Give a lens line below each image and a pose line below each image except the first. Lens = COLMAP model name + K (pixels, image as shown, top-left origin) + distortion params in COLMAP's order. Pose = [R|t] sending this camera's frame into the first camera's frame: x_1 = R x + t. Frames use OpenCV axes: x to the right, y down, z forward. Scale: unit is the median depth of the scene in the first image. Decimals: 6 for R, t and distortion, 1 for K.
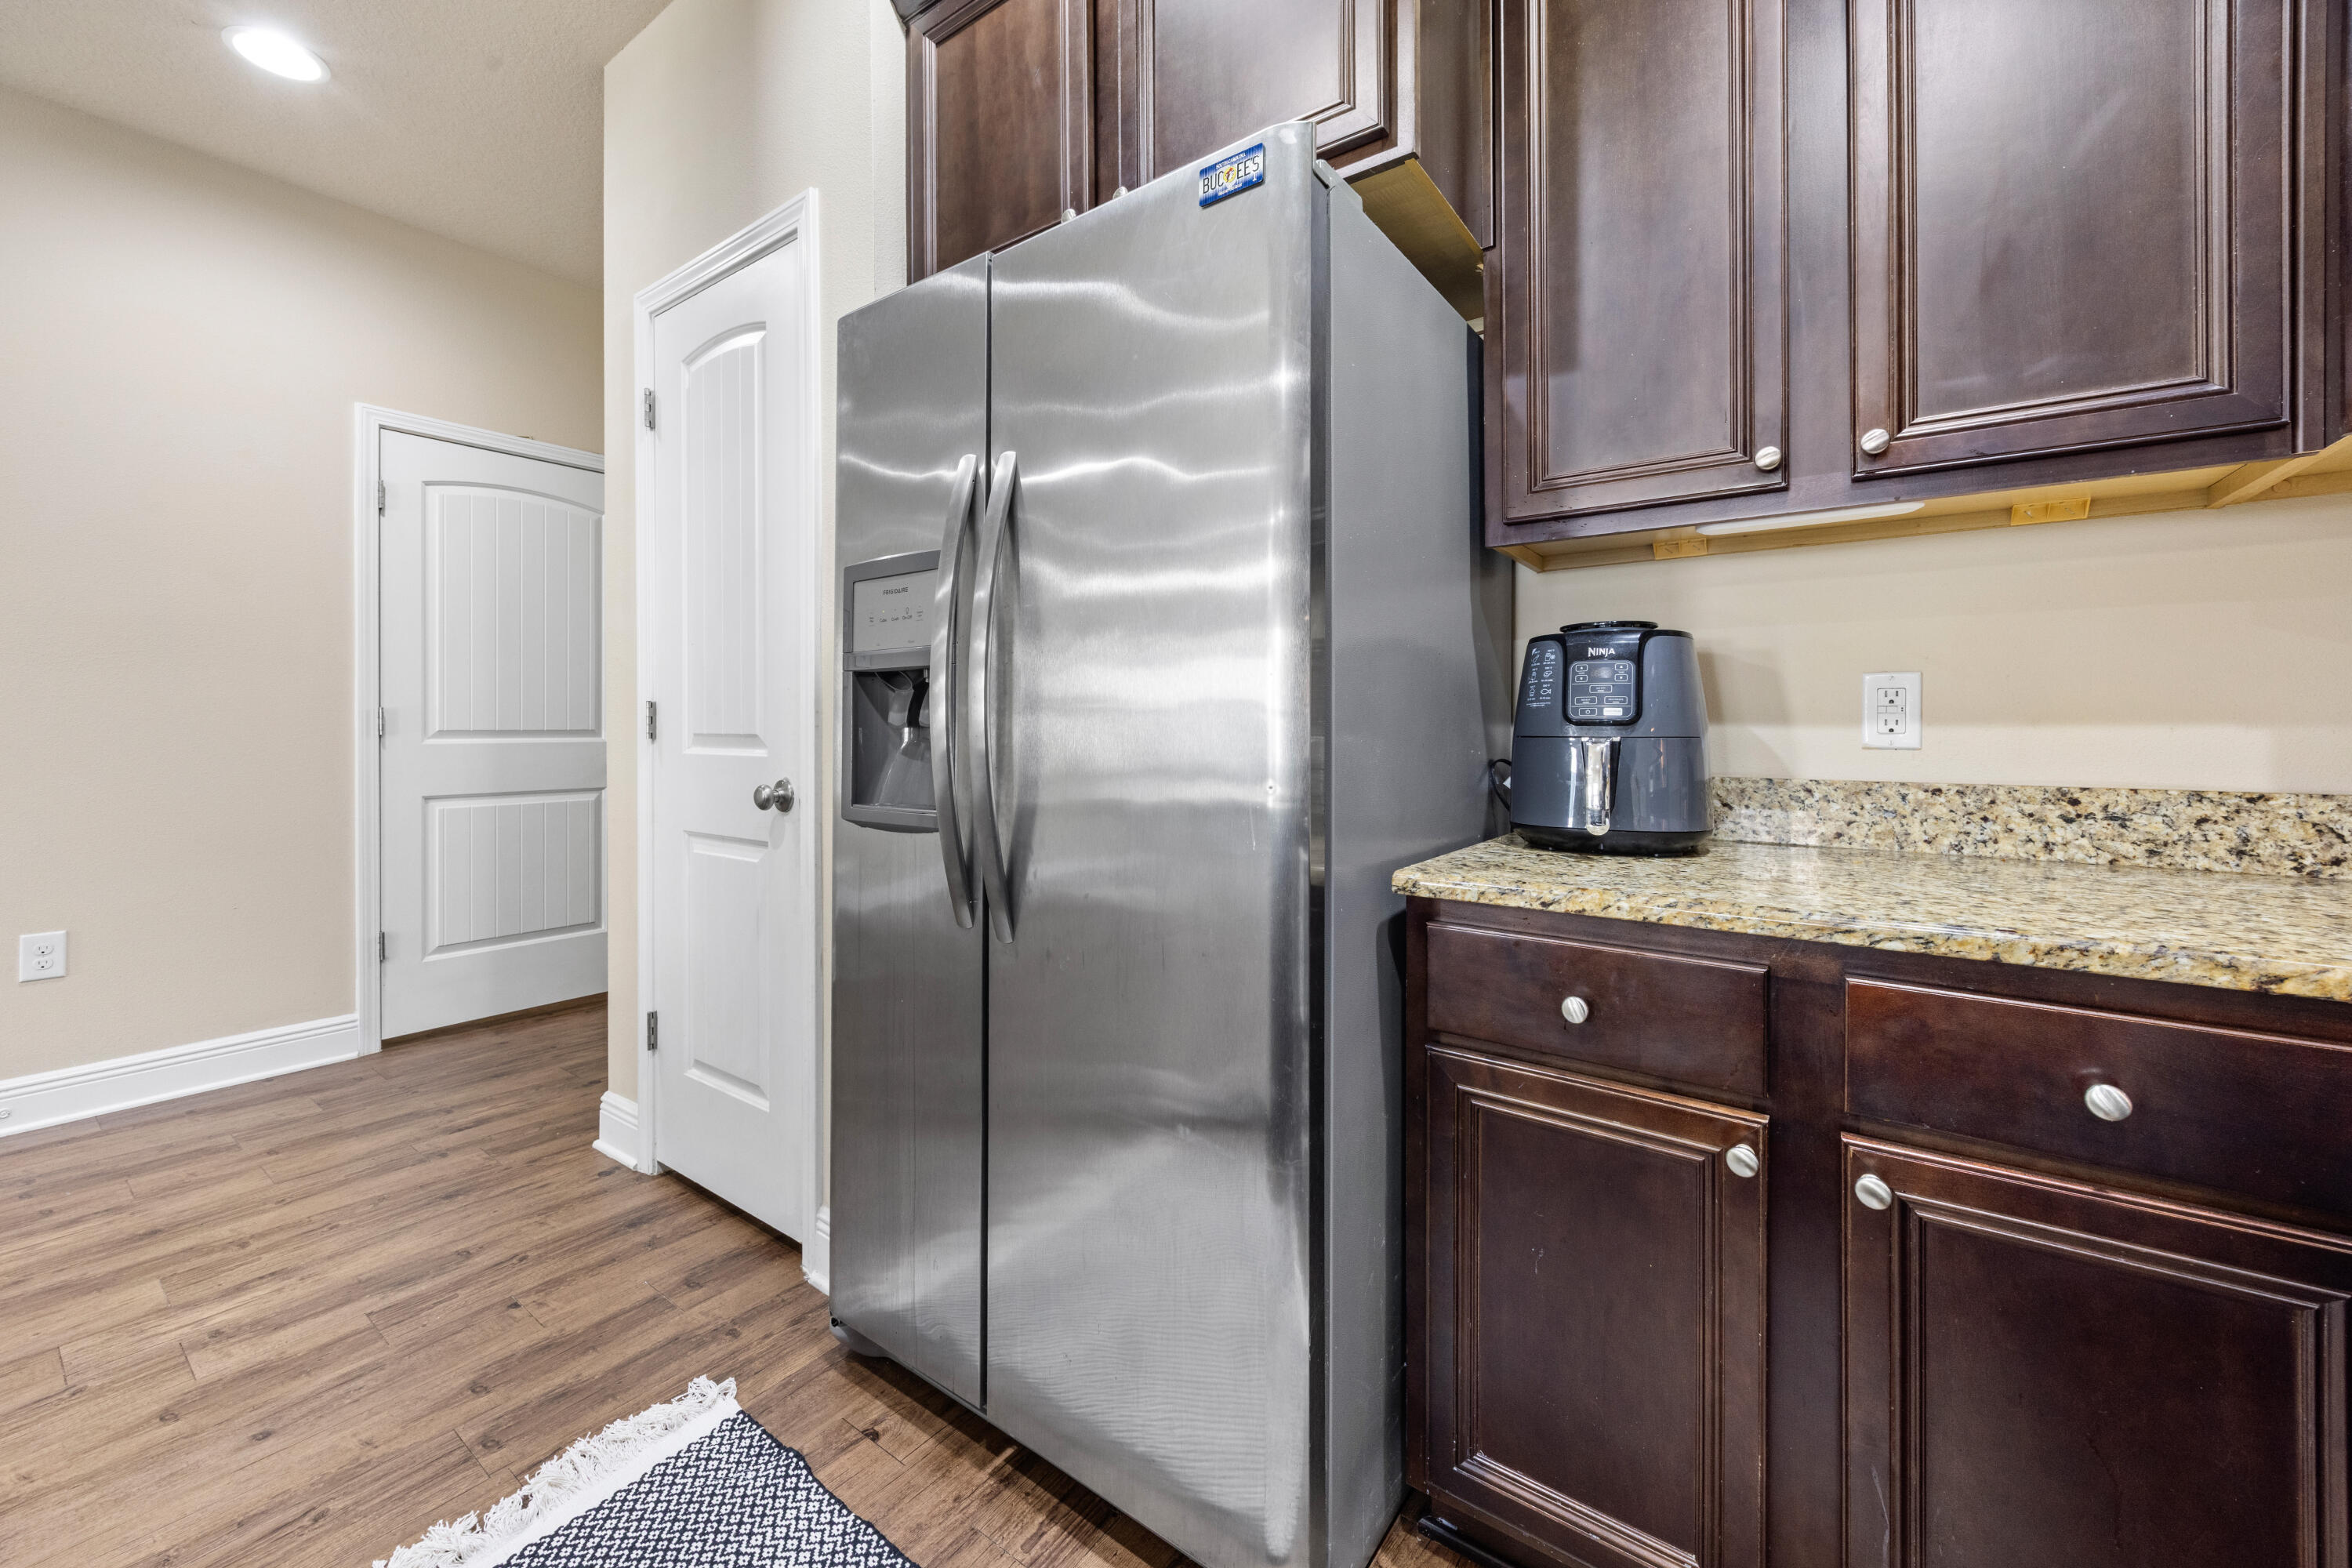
lens RADIAL K [[931.4, 0, 1148.5], [0, 931.4, 717.5], [0, 0, 1]] dist [0.000484, 0.000048]
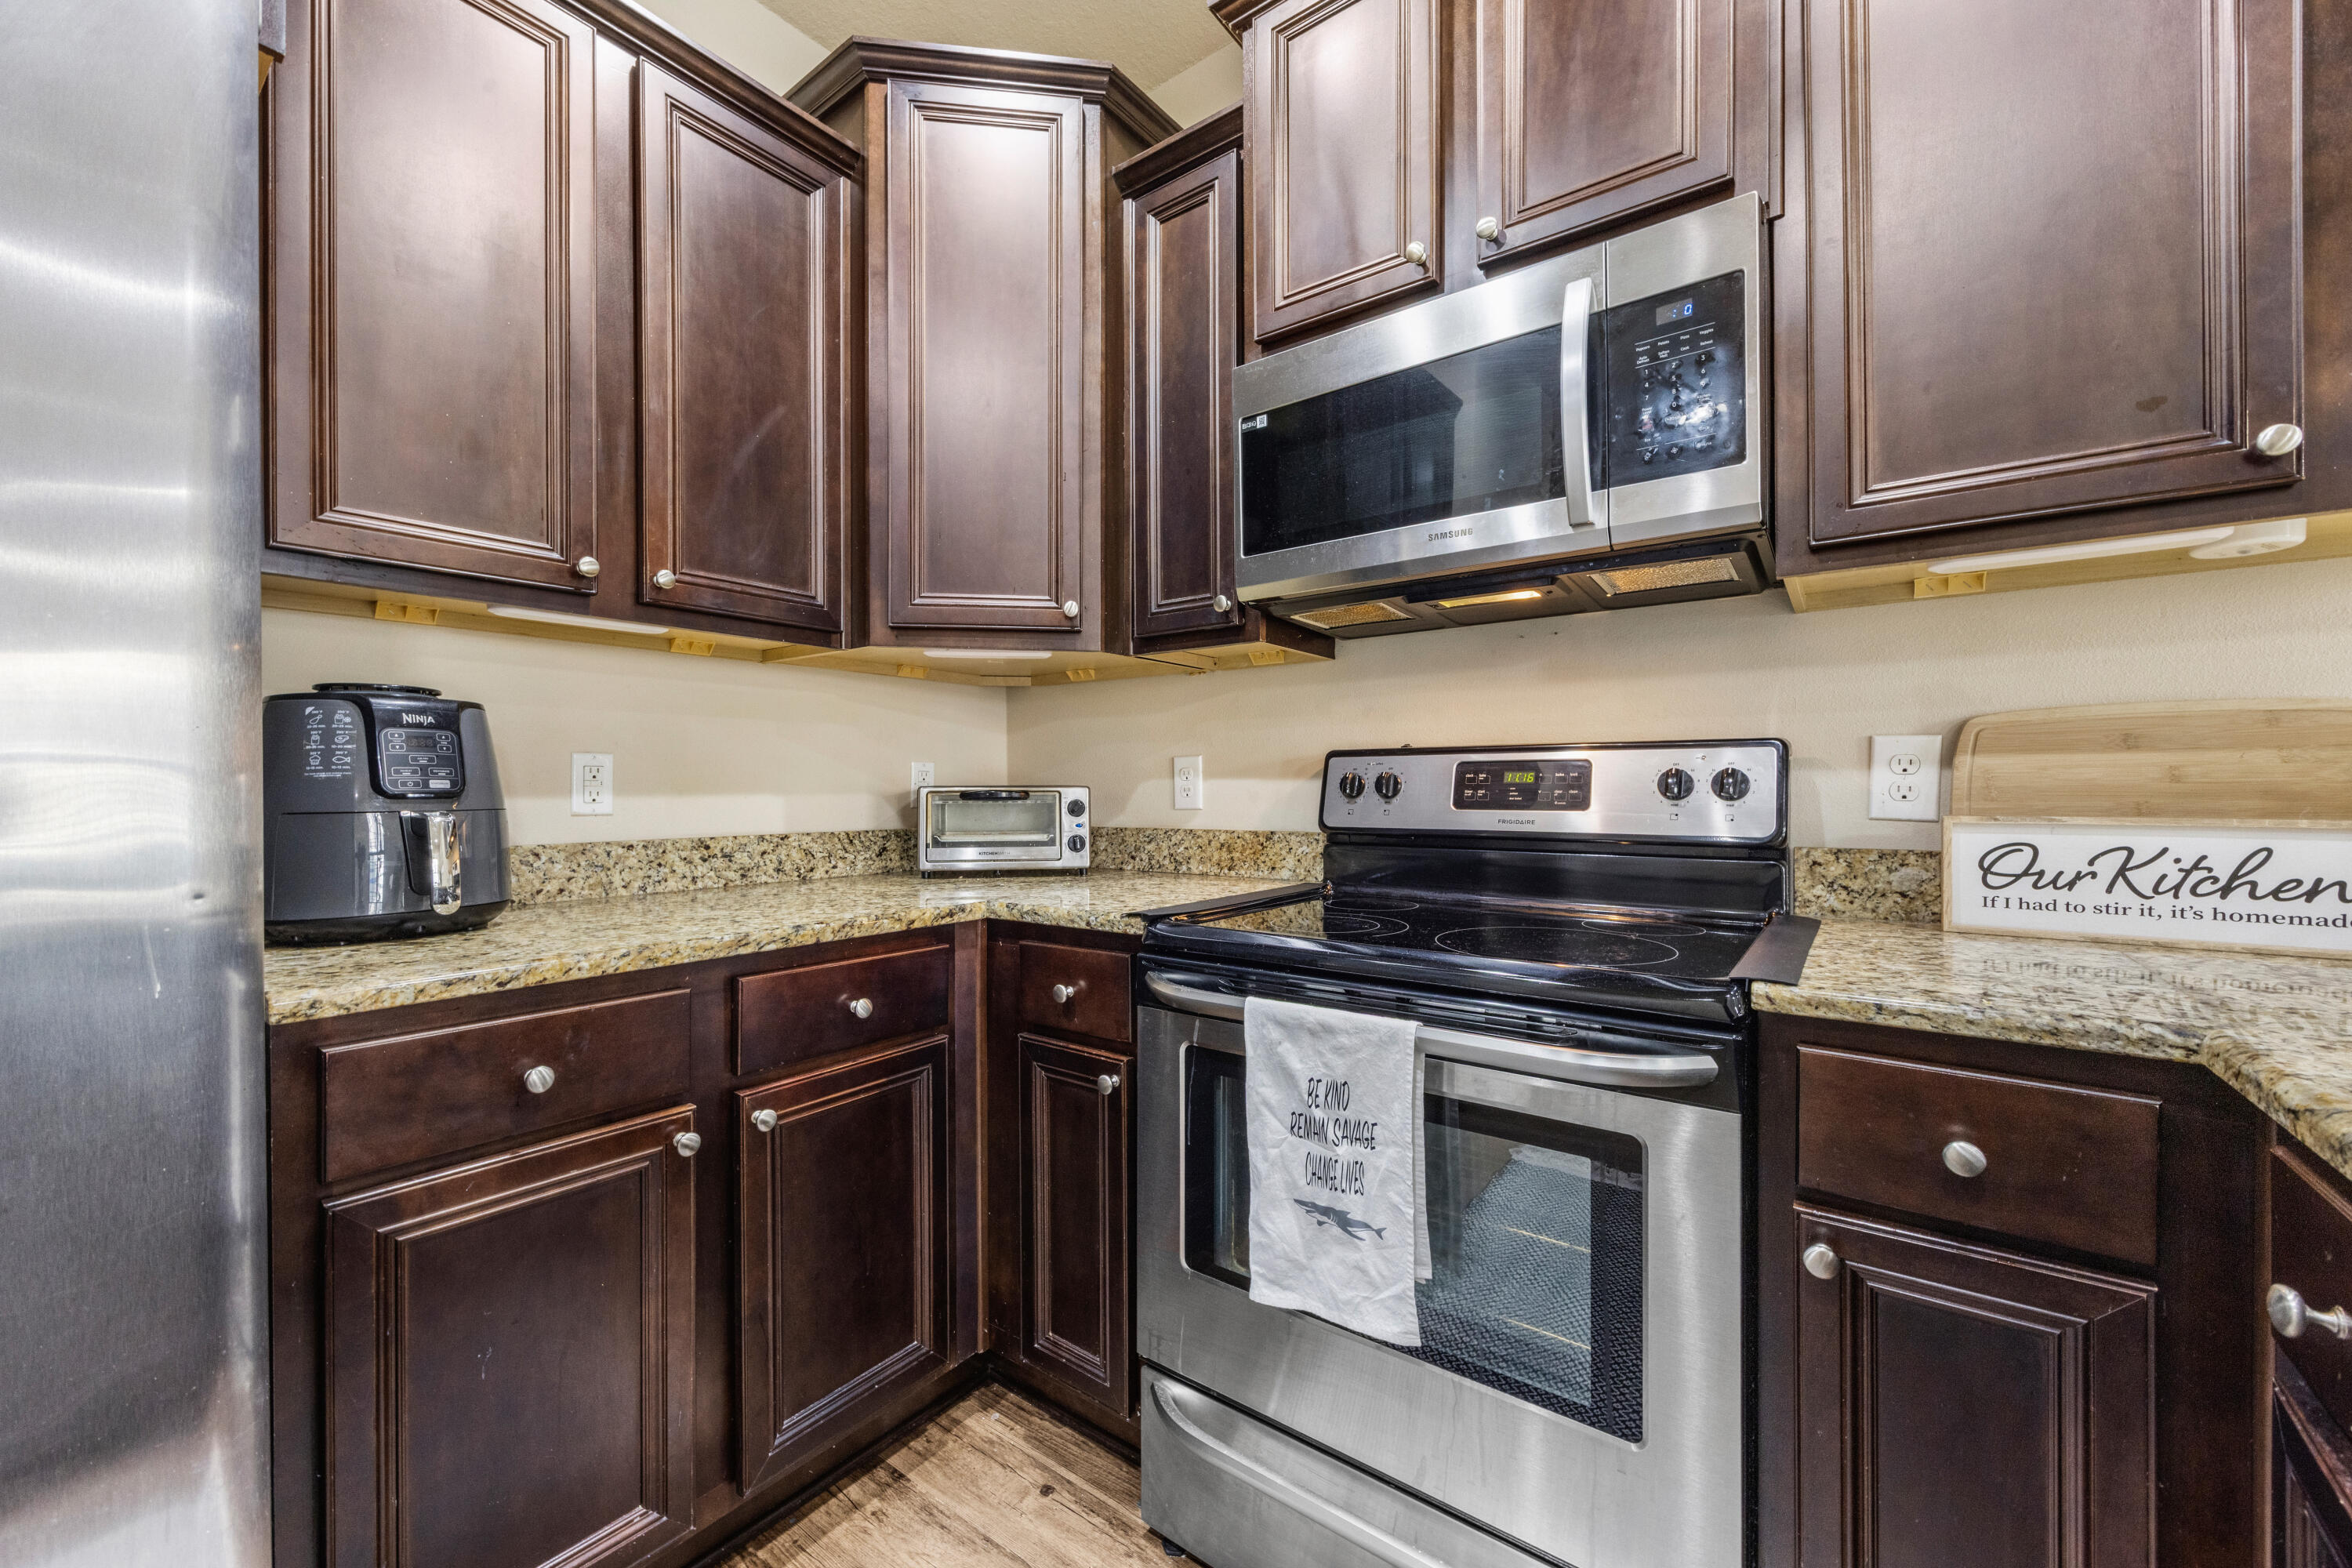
lens RADIAL K [[903.1, 0, 1176.0], [0, 903.1, 784.0], [0, 0, 1]] dist [-0.000436, 0.000008]
pose [[-0.003181, 0.007073, 0.999970, -0.430164], [-0.003644, 0.999968, -0.007084, -0.002457], [-0.999988, -0.003667, -0.003155, 0.255315]]
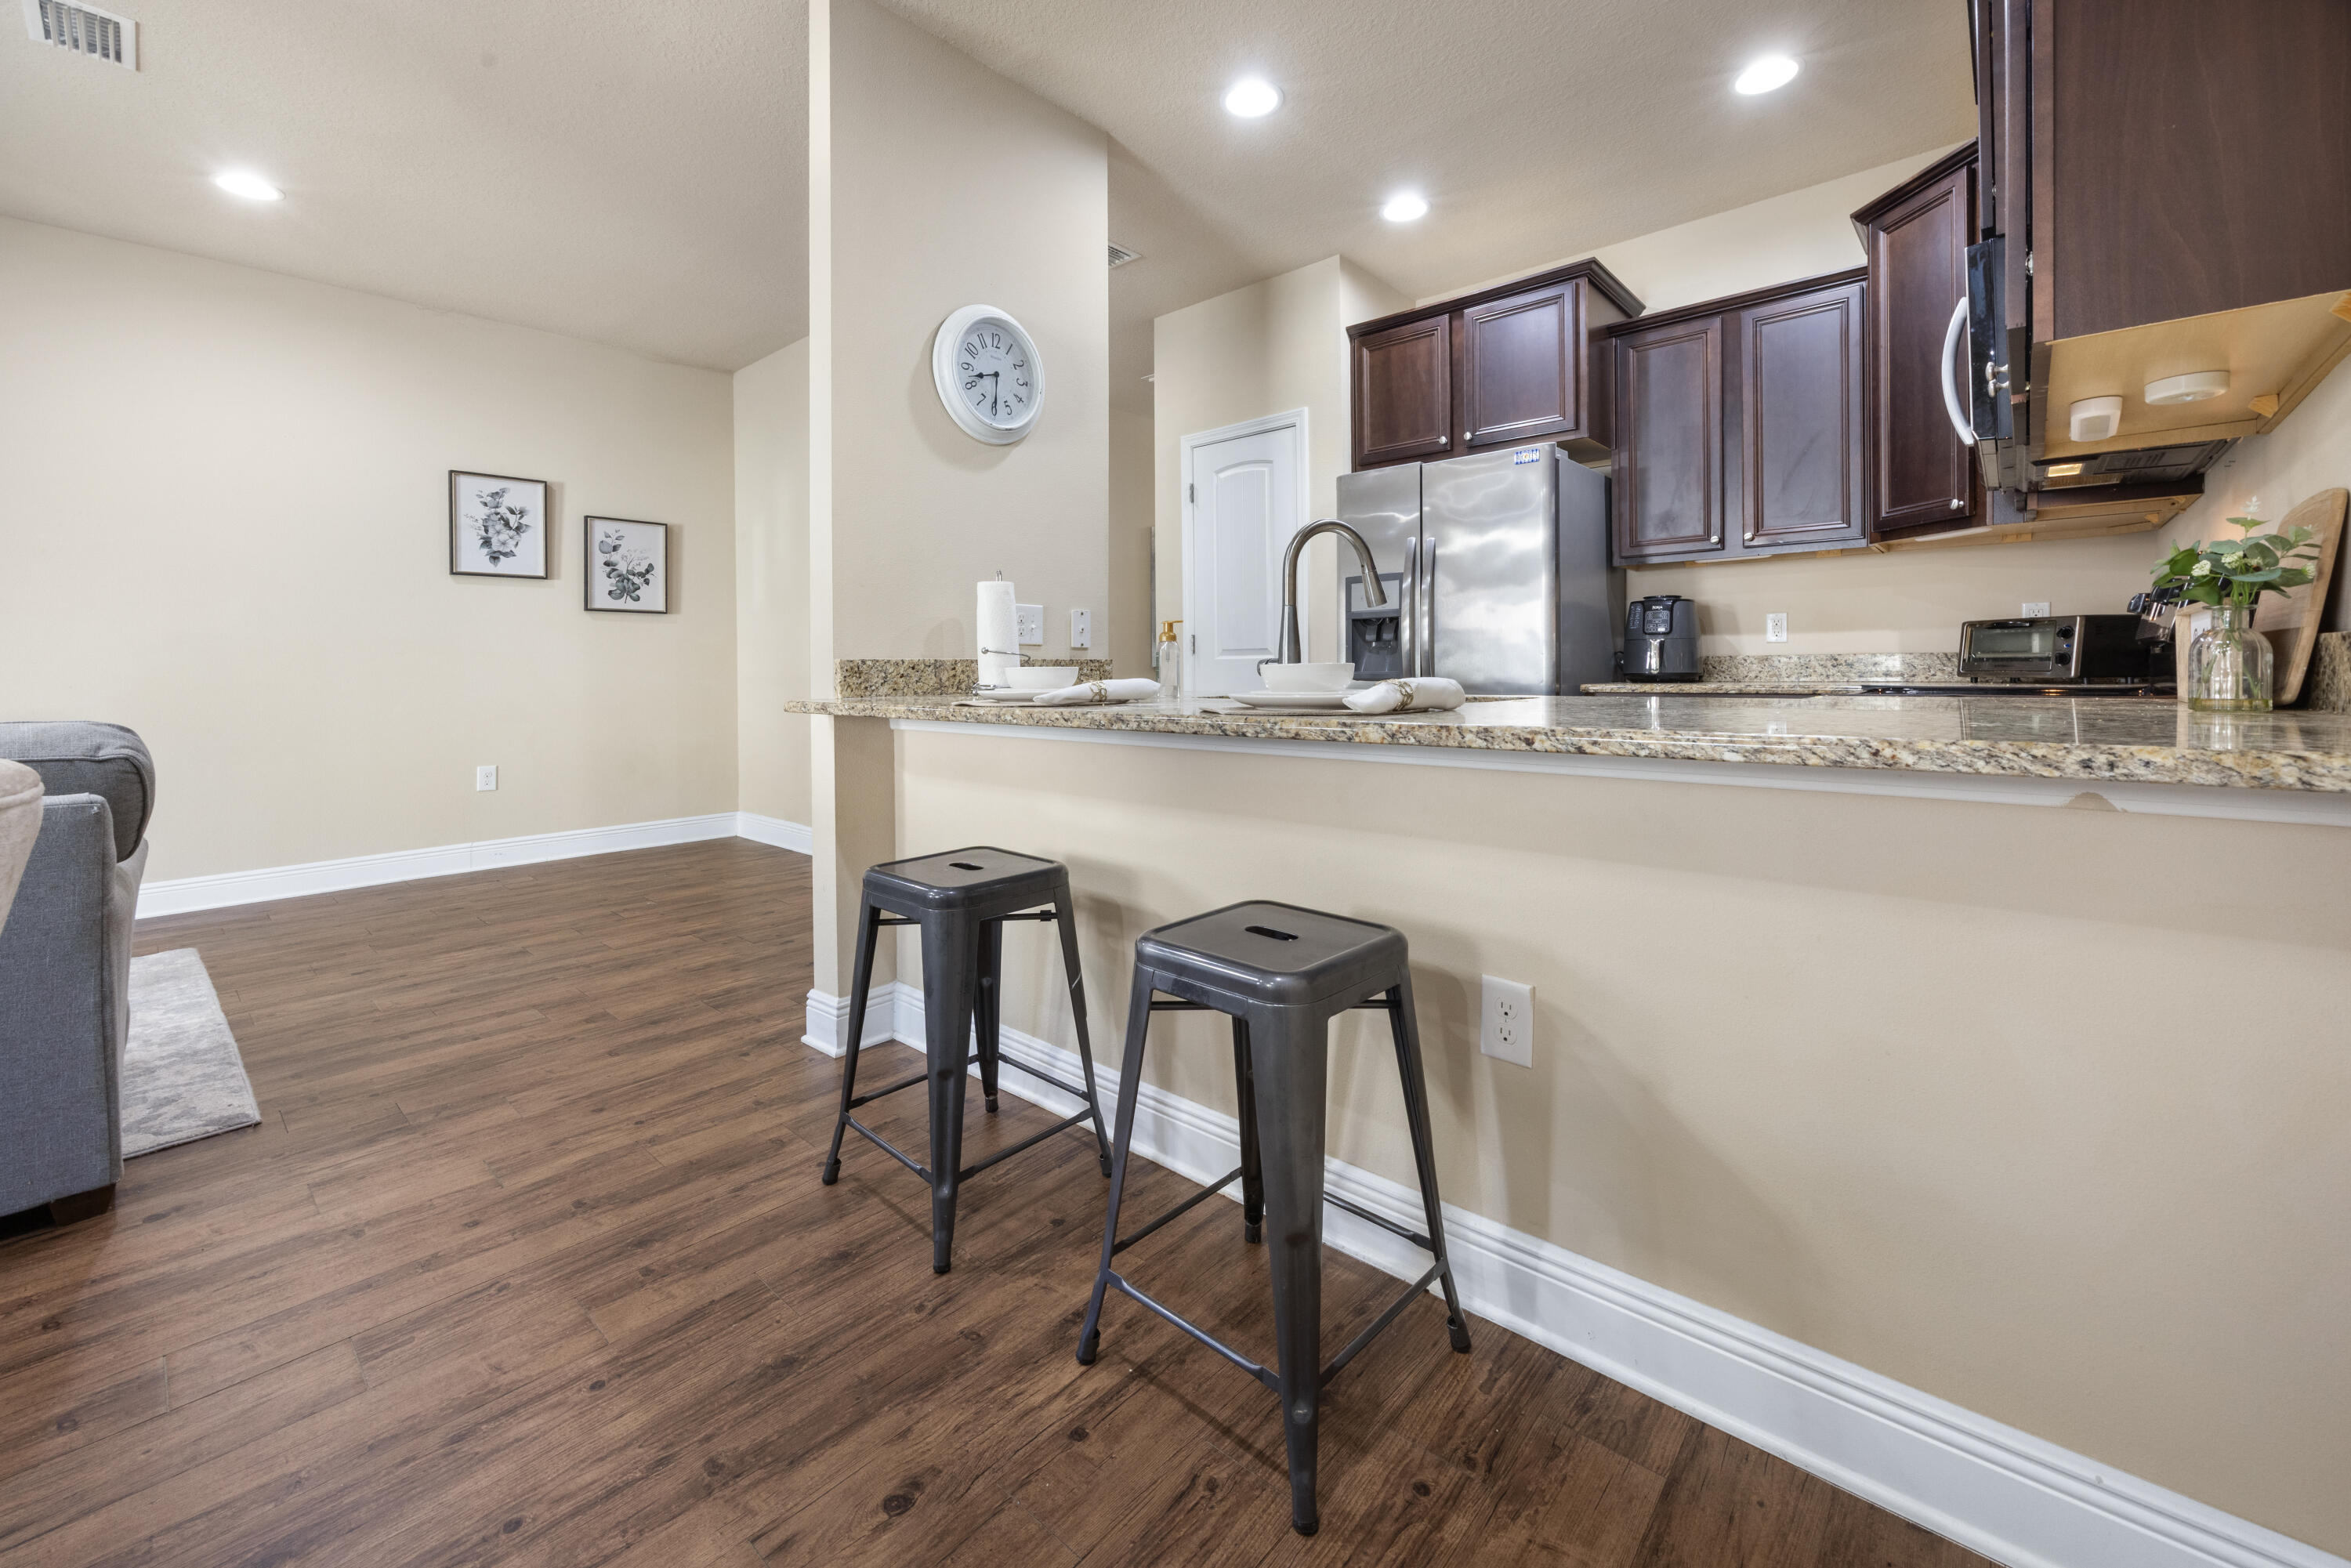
lens RADIAL K [[941.4, 0, 1165.6], [0, 941.4, 681.9], [0, 0, 1]] dist [-0.000366, -0.000007]
pose [[0.995738, -0.010398, -0.091642, -0.701333], [0.012505, 0.999670, 0.022448, 0.067530], [0.091378, -0.023499, 0.995539, -1.893073]]
